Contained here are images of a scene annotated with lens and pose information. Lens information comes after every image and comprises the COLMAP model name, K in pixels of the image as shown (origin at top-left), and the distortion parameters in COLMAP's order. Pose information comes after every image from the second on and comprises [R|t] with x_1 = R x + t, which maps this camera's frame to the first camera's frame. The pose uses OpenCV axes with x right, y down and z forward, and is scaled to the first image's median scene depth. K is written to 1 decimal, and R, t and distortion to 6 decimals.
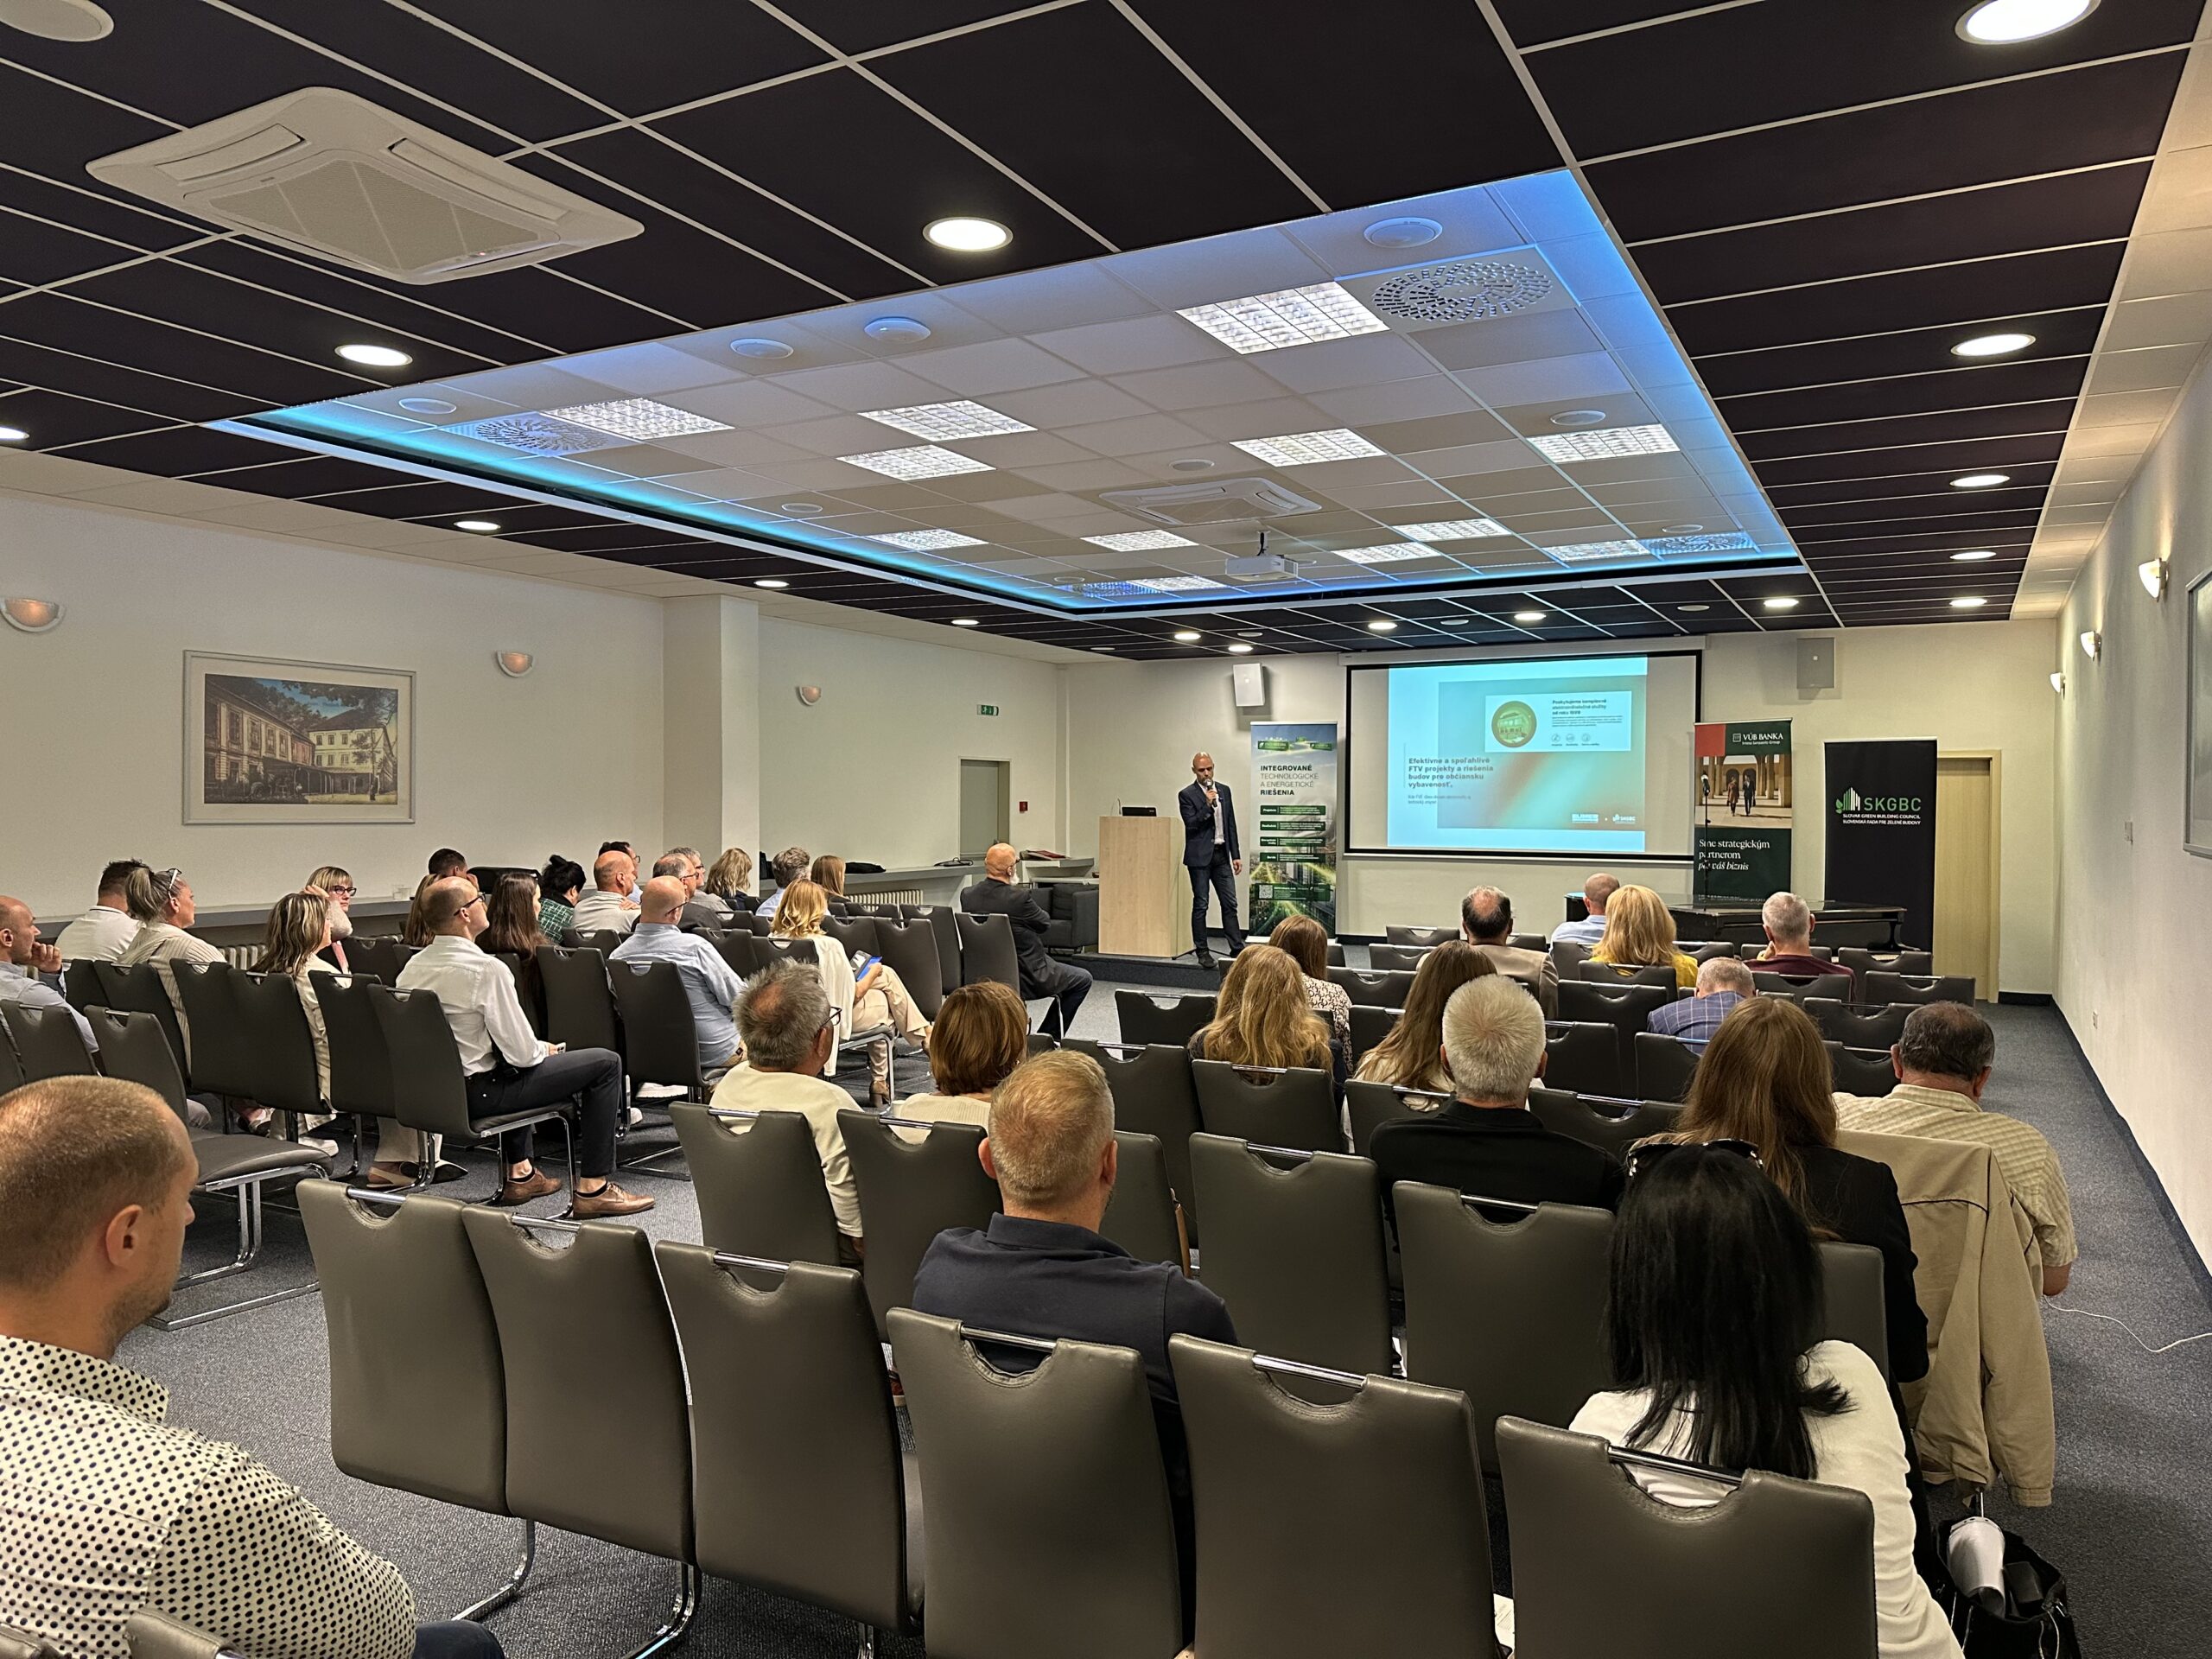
lens RADIAL K [[1545.0, 0, 1092.3], [0, 1545.0, 818.6], [0, 0, 1]] dist [0.120015, -0.116587]
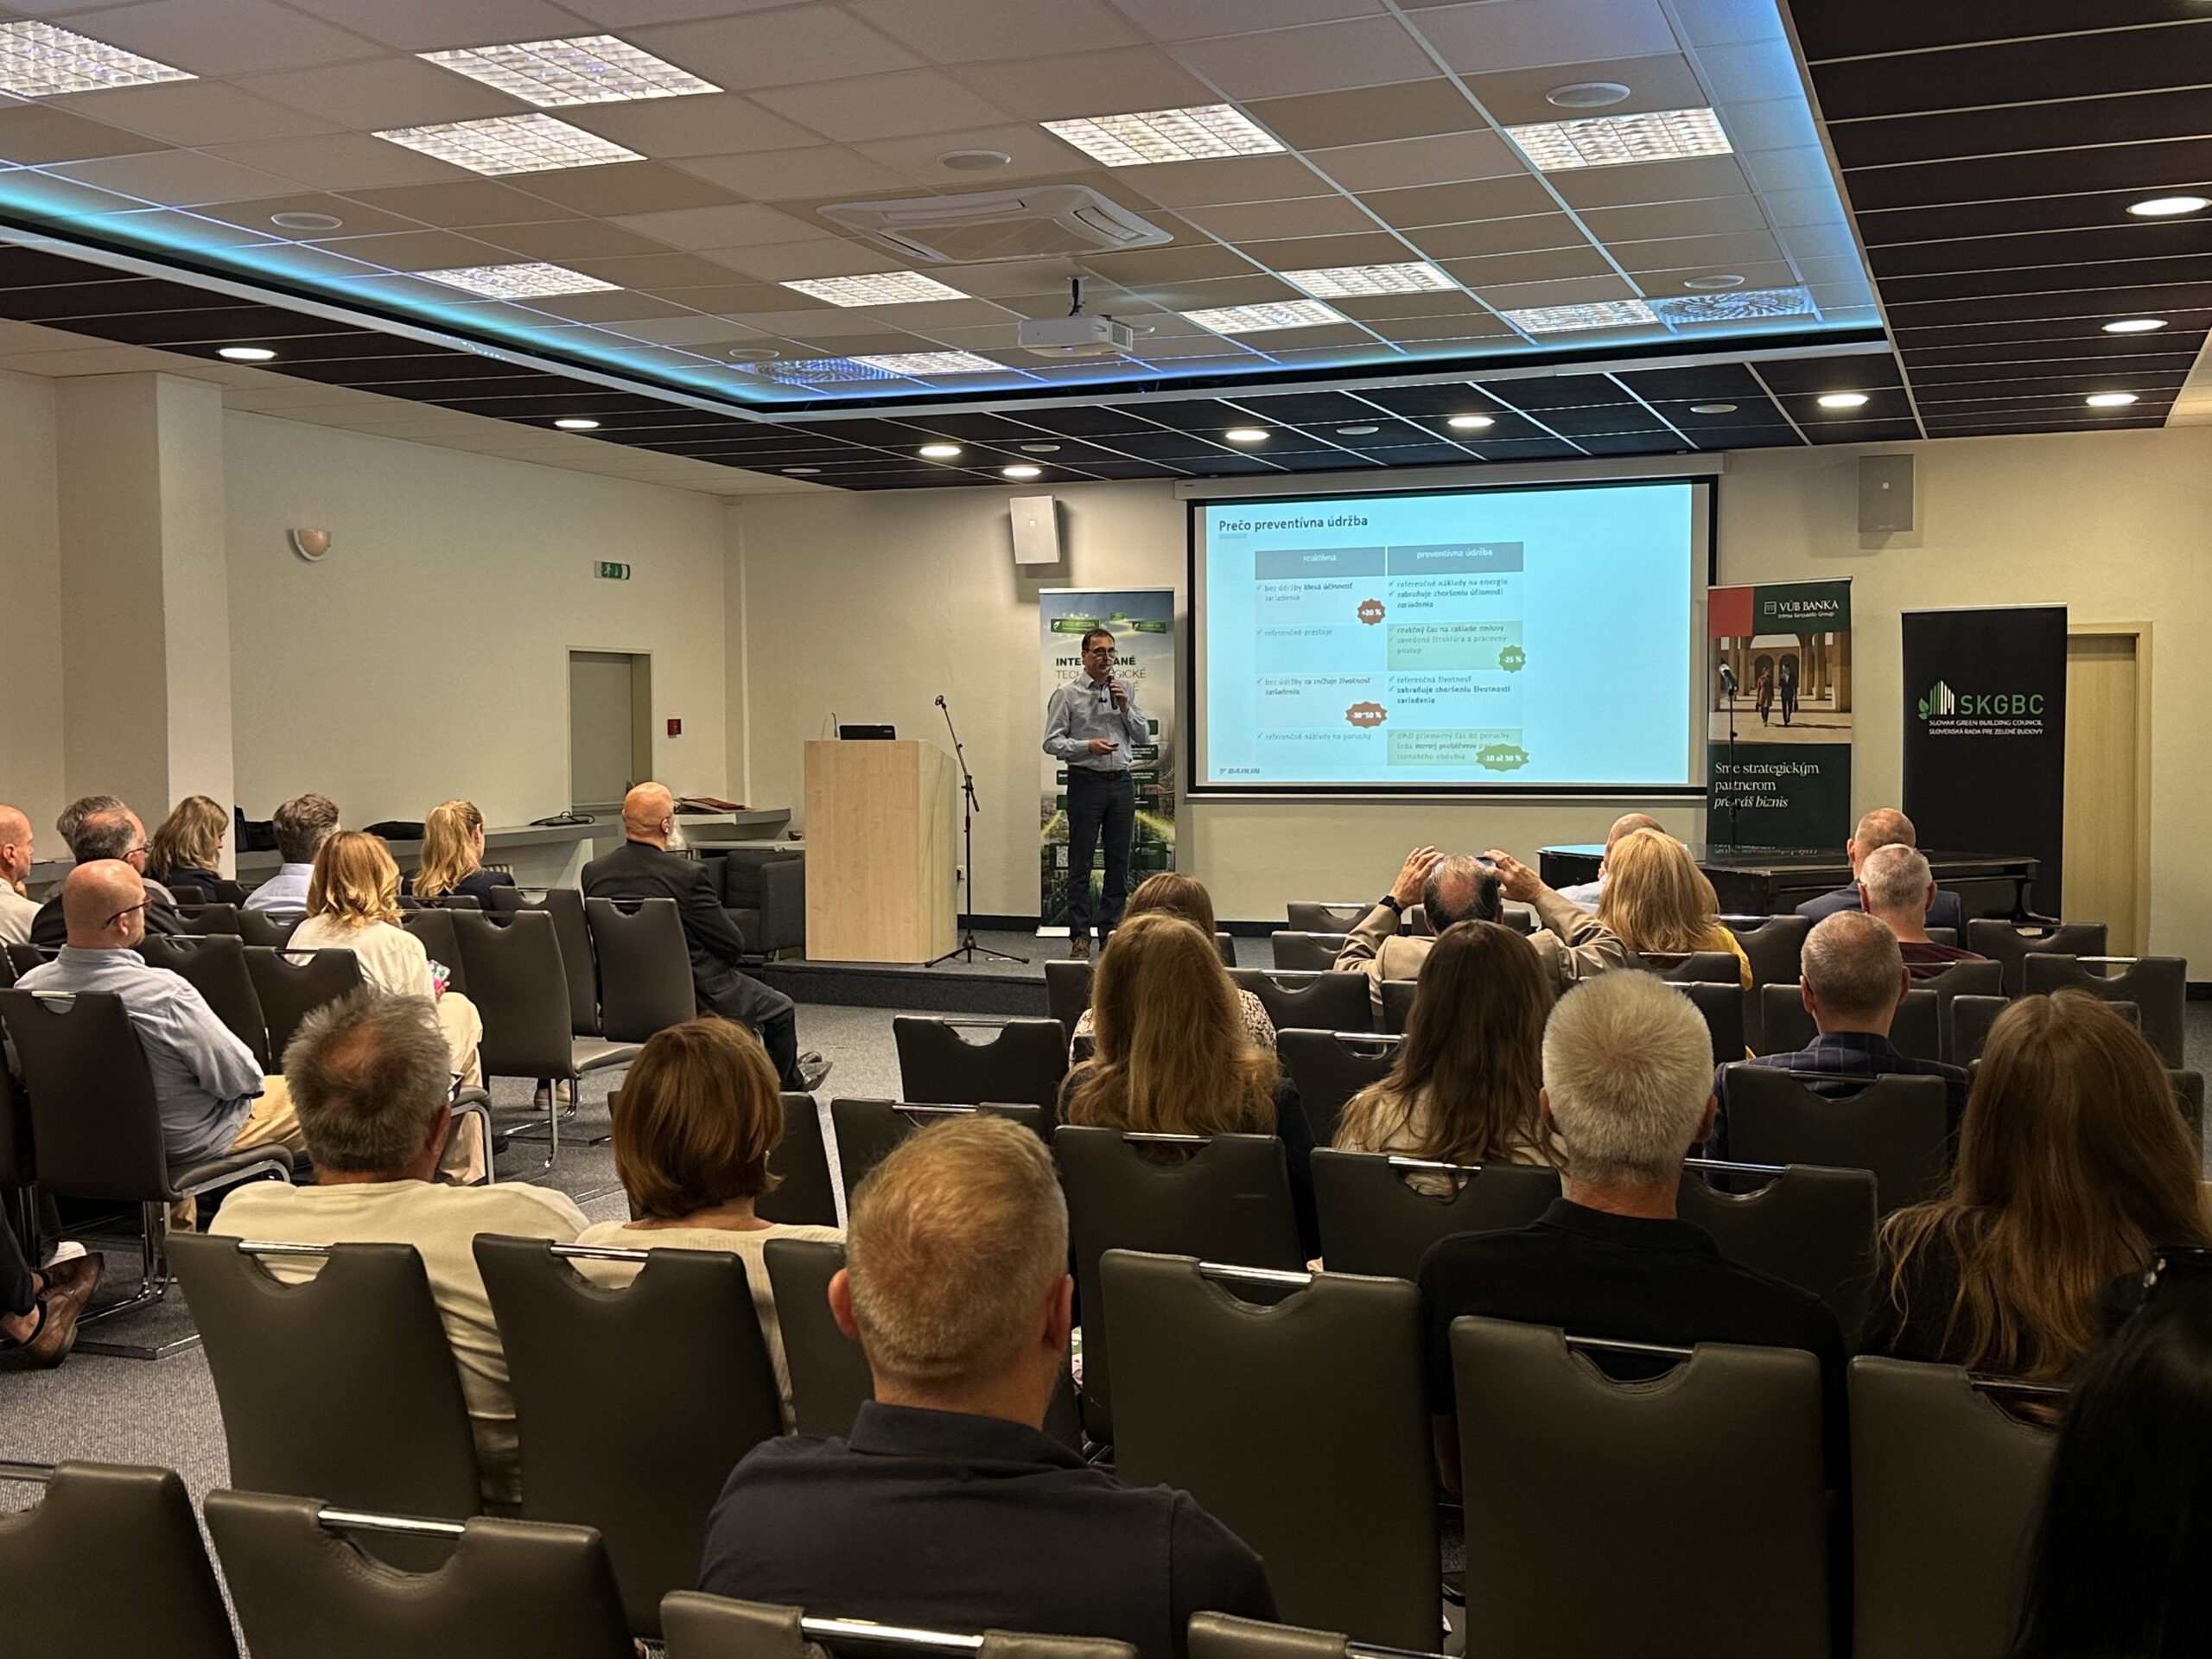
lens RADIAL K [[2414.3, 0, 1086.1], [0, 2414.3, 814.3], [0, 0, 1]] dist [0.129343, 0.000000]
pose [[0.990729, -0.017789, 0.134681, -0.016332], [0.014073, 0.999495, 0.028488, 0.002240], [-0.135120, -0.026329, 0.990479, 0.021089]]
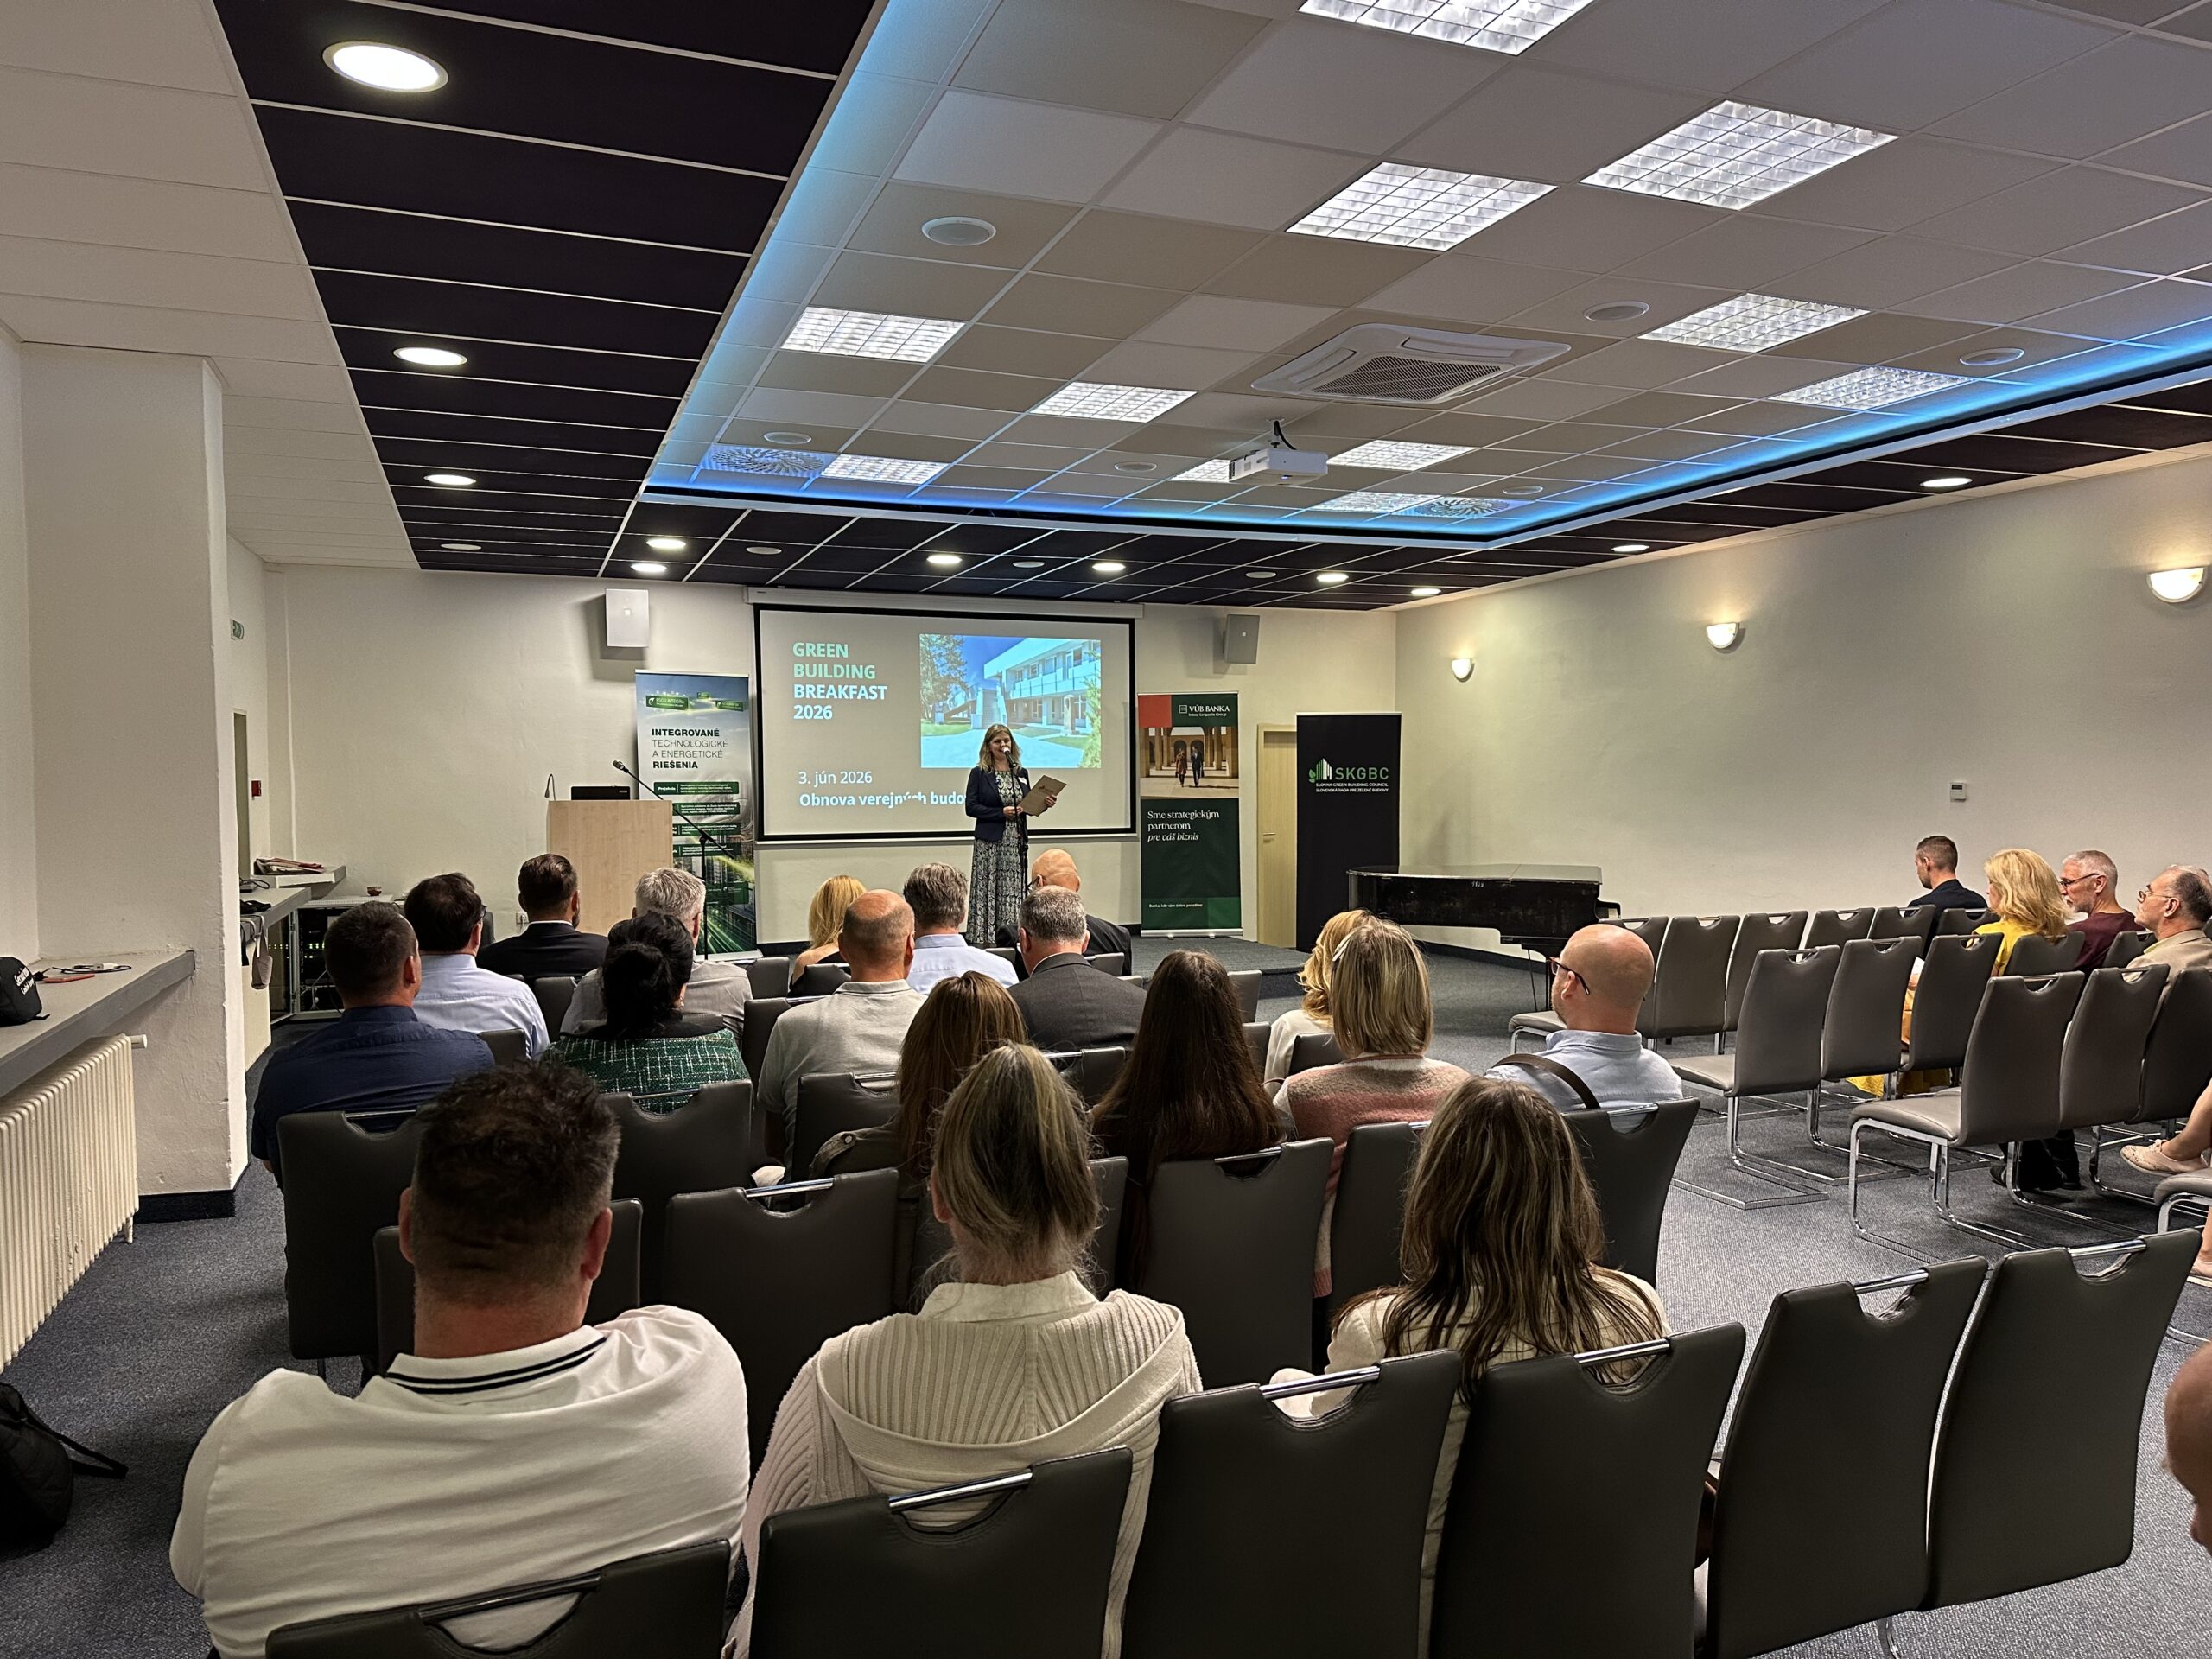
lens RADIAL K [[1545.0, 0, 1121.8], [0, 1545.0, 836.6], [0, 0, 1]] dist [0.120015, -0.116587]
pose [[0.636007, -0.039227, 0.770686, -0.409905], [0.017566, 0.999184, 0.036361, -0.007276], [-0.771484, -0.009587, 0.636177, 0.433985]]
